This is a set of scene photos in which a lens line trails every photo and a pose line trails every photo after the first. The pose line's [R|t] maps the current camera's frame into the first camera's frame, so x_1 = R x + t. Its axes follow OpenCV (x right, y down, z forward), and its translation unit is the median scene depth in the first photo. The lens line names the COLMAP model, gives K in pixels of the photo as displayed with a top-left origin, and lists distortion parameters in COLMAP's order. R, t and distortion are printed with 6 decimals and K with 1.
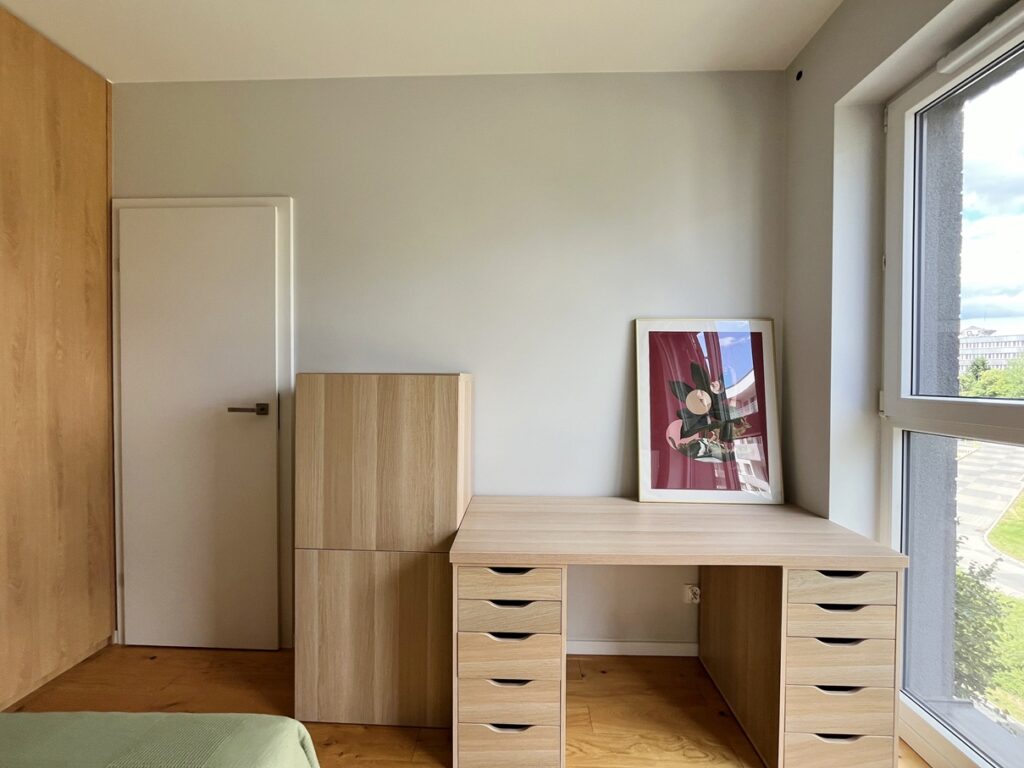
lens RADIAL K [[412.1, 0, 508.8], [0, 412.1, 385.0], [0, 0, 1]] dist [-0.003993, -0.000070]
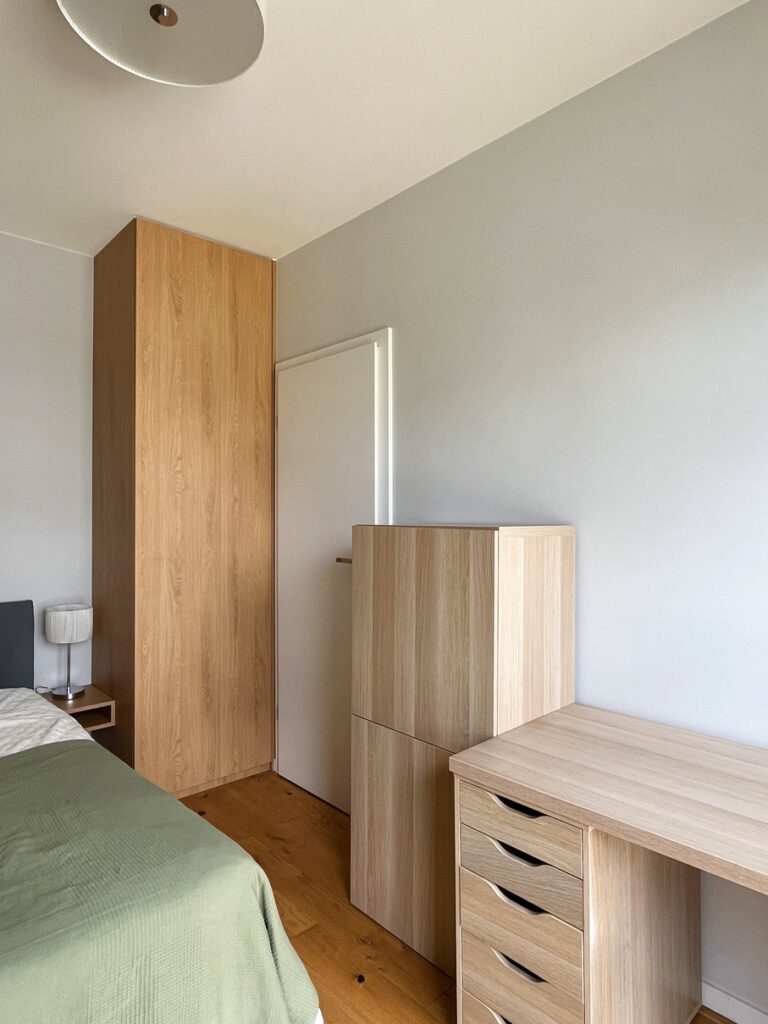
lens RADIAL K [[609.6, 0, 385.7], [0, 609.6, 506.3], [0, 0, 1]] dist [-0.002057, -0.005221]
pose [[0.707564, -0.013702, -0.706517, 0.509875], [-0.006855, 0.999632, -0.026252, -0.035428], [0.706616, 0.023418, 0.707209, 0.069900]]
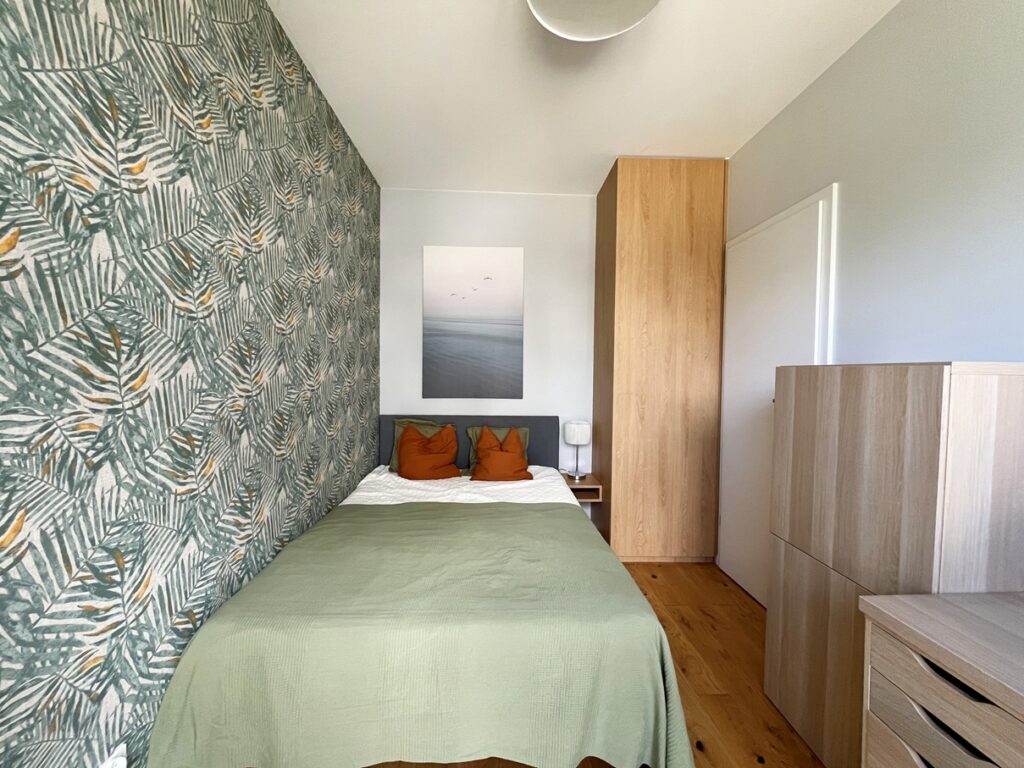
lens RADIAL K [[412.1, 0, 510.7], [0, 412.1, 385.4], [0, 0, 1]] dist [-0.003993, -0.000070]
pose [[0.066276, 0.025605, -0.997473, 0.479726], [-0.027310, 0.999343, 0.023838, 0.012810], [0.997428, 0.025661, 0.066931, 0.251518]]
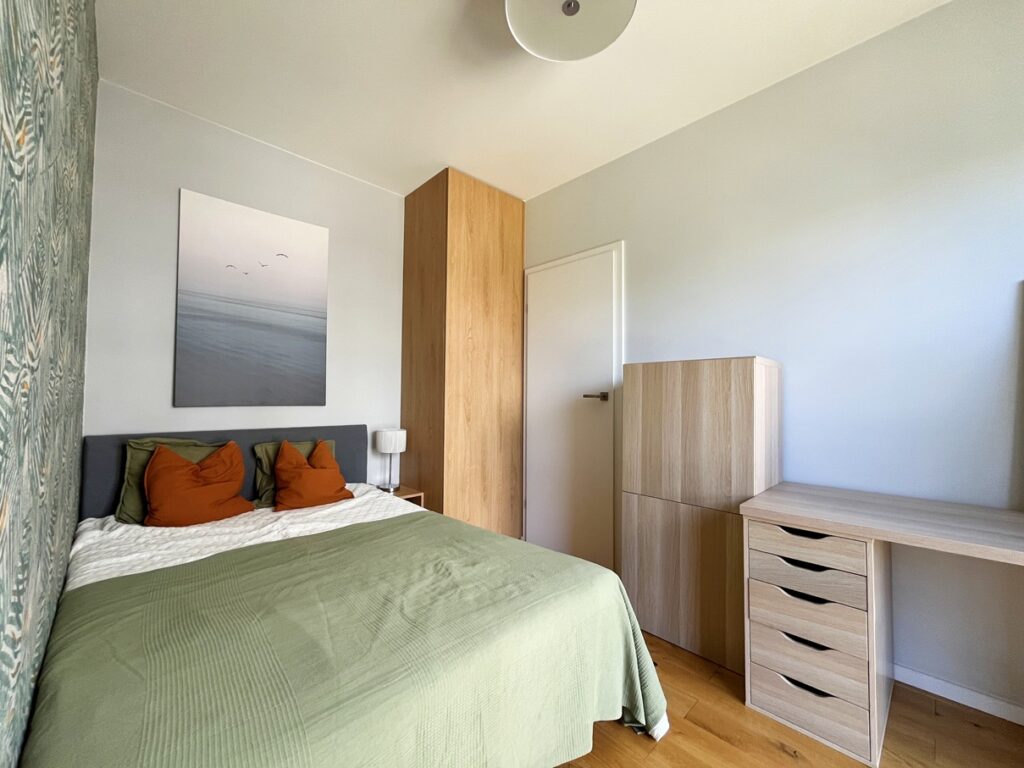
lens RADIAL K [[412.1, 0, 510.3], [0, 412.1, 385.3], [0, 0, 1]] dist [-0.003993, -0.000070]
pose [[0.714292, -0.019922, -0.699565, 0.183304], [-0.016629, 0.998829, -0.045424, 0.110938], [0.699651, 0.044079, 0.713124, -0.258968]]
